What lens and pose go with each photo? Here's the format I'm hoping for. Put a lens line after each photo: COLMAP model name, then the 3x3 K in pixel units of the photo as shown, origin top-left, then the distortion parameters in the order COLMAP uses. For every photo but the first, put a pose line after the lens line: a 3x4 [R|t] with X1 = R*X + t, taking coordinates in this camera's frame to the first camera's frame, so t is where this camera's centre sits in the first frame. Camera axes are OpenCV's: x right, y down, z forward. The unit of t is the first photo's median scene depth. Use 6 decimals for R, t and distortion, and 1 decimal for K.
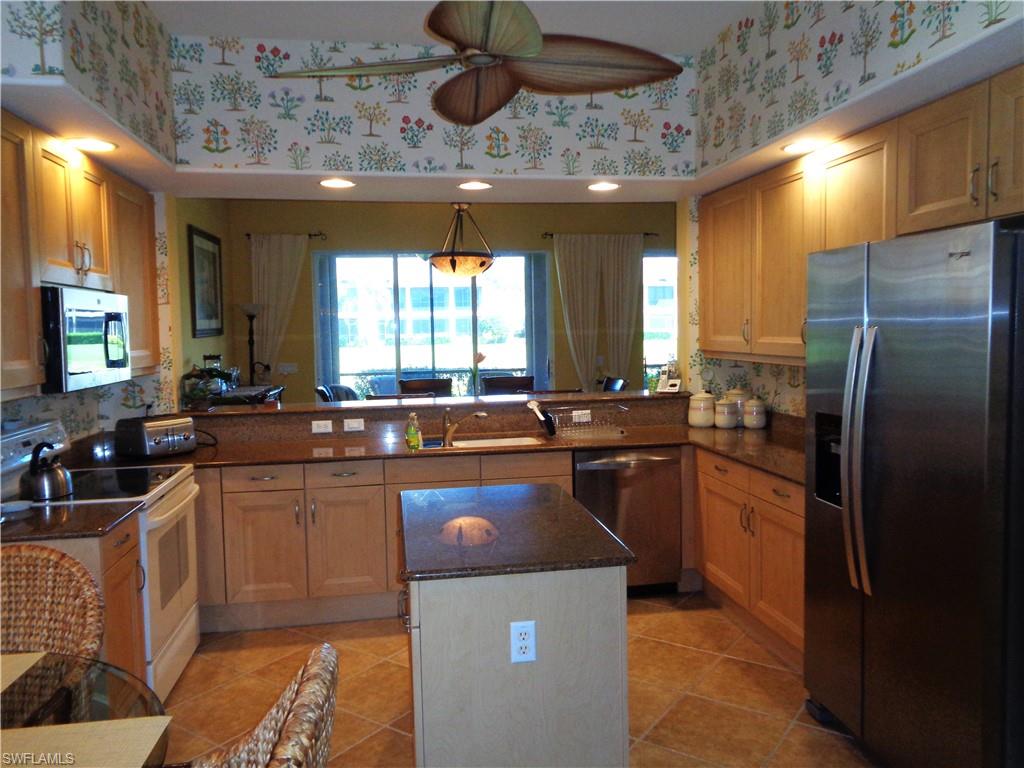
lens RADIAL K [[774.5, 0, 516.4], [0, 774.5, 384.0], [0, 0, 1]] dist [0.005116, 0.008884]
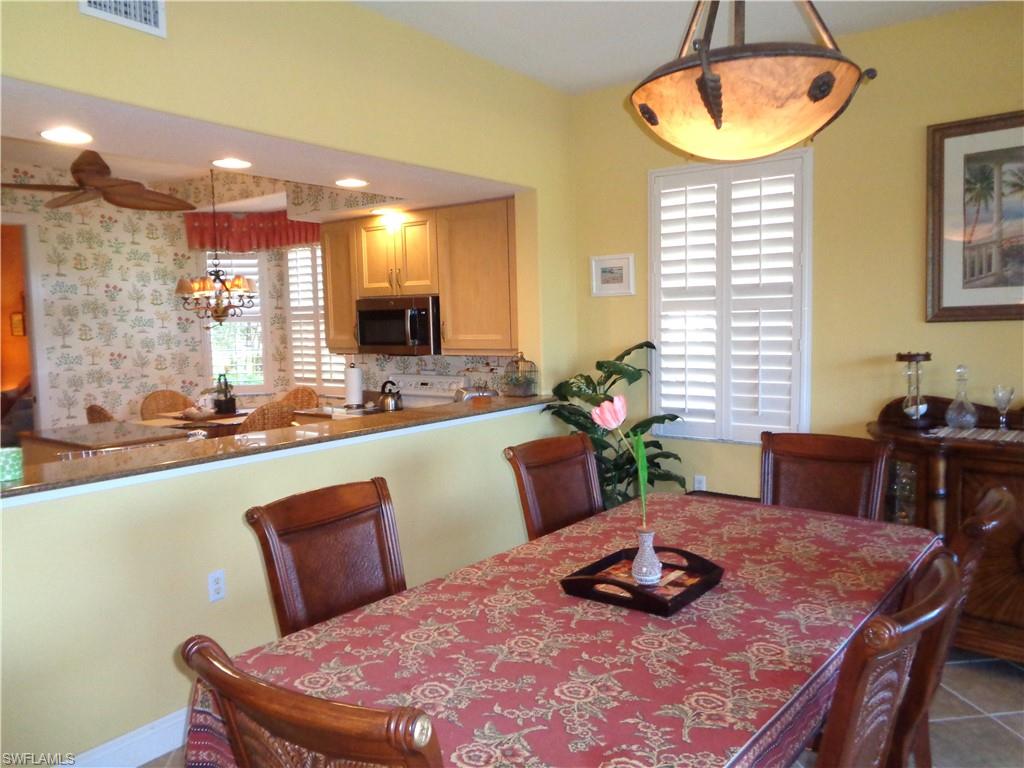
lens RADIAL K [[774.5, 0, 513.6], [0, 774.5, 385.6], [0, 0, 1]] dist [0.005116, 0.008884]
pose [[-0.725771, 0.088399, -0.682233, 0.340169], [-0.018820, 0.988787, 0.148141, -0.147848], [0.687679, 0.120356, -0.715970, 1.927873]]
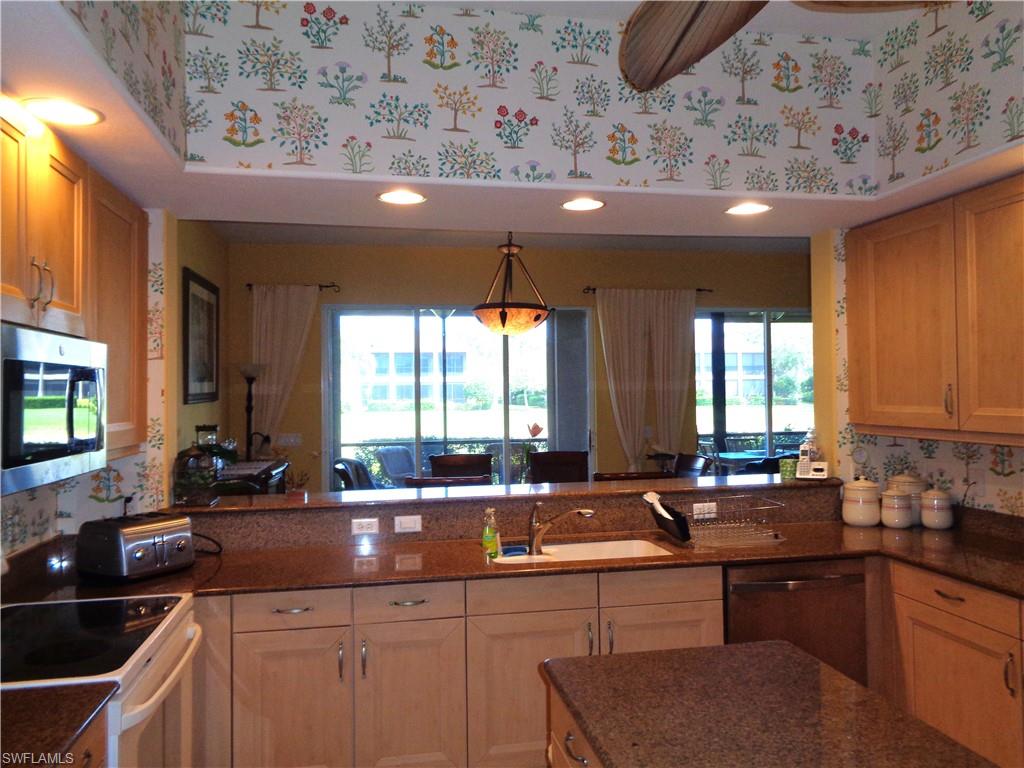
lens RADIAL K [[774.5, 0, 515.7], [0, 774.5, 383.2], [0, 0, 1]] dist [0.005116, 0.008884]
pose [[0.999632, 0.005938, 0.026480, -0.142940], [-0.003631, 0.996260, -0.086334, -0.019546], [-0.026894, 0.086206, 0.995914, 0.280919]]
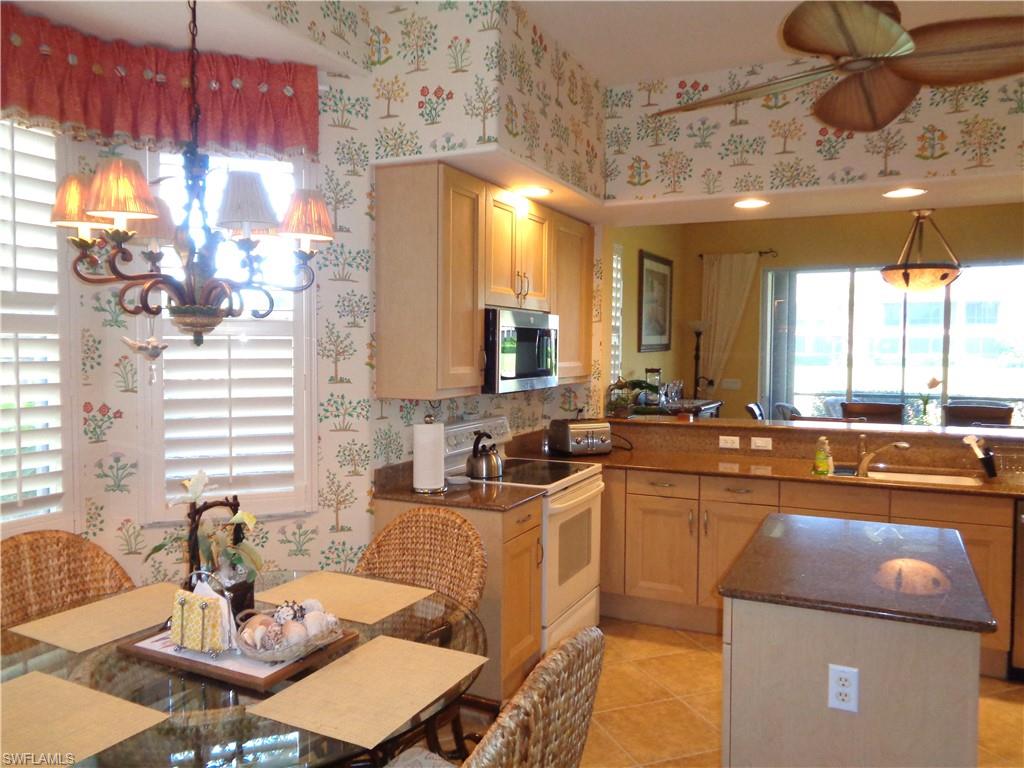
lens RADIAL K [[774.5, 0, 510.9], [0, 774.5, 385.1], [0, 0, 1]] dist [0.005116, 0.008884]
pose [[0.818682, 0.049781, -0.572086, 0.103838], [-0.060786, 0.998151, -0.000131, -0.002811], [0.571021, 0.034882, 0.820194, -0.001242]]
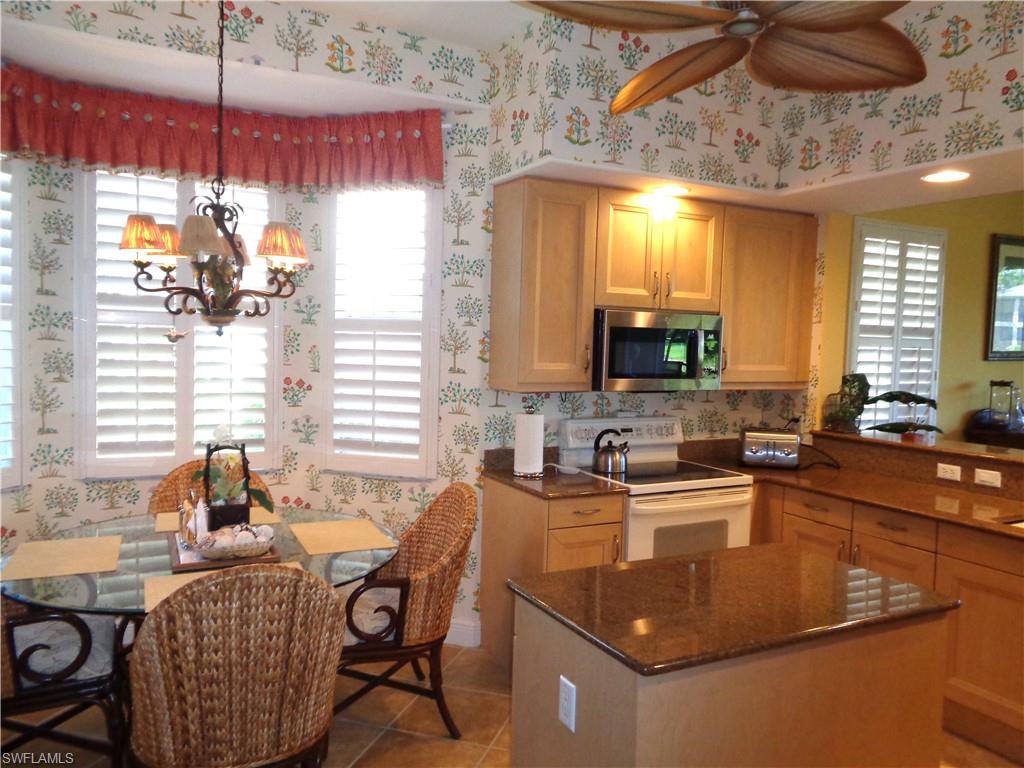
lens RADIAL K [[774.5, 0, 515.1], [0, 774.5, 382.3], [0, 0, 1]] dist [0.005116, 0.008884]
pose [[0.307355, 0.077893, -0.948401, 0.425321], [-0.102033, 0.993596, 0.048538, -0.036506], [0.946109, 0.081850, 0.313335, 0.332892]]
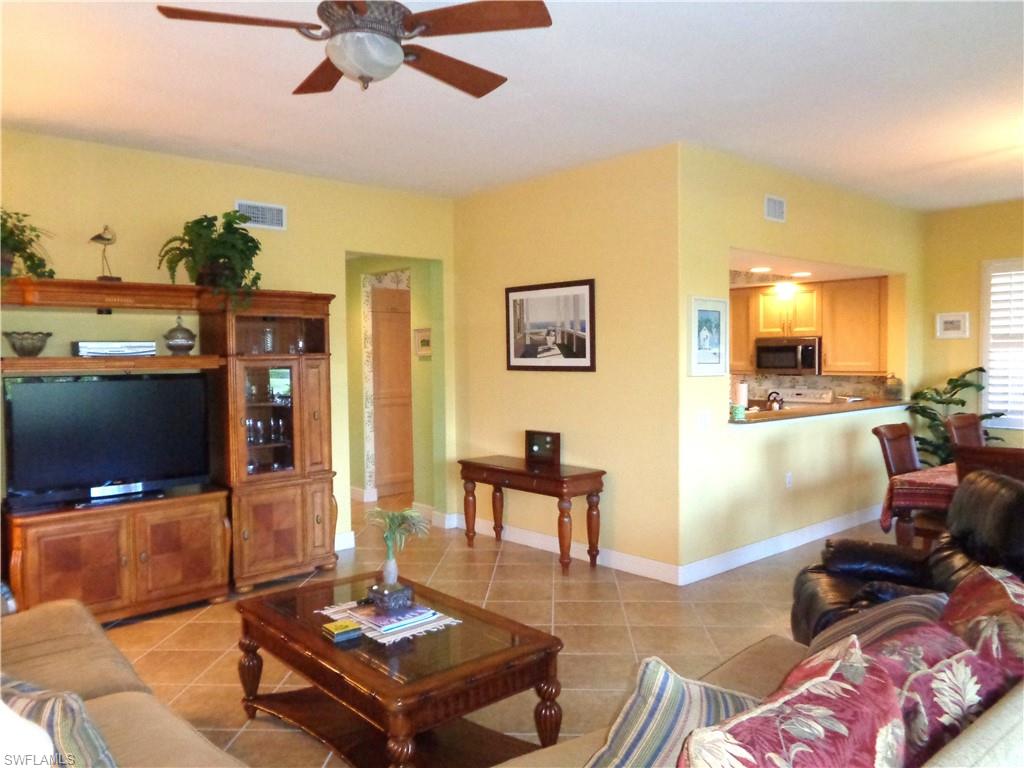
lens RADIAL K [[774.5, 0, 516.3], [0, 774.5, 386.9], [0, 0, 1]] dist [0.005116, 0.008884]
pose [[-0.850862, 0.047721, -0.523217, 1.292386], [-0.013202, 0.993610, 0.112094, -0.190810], [0.525223, 0.102284, -0.844795, 2.212772]]
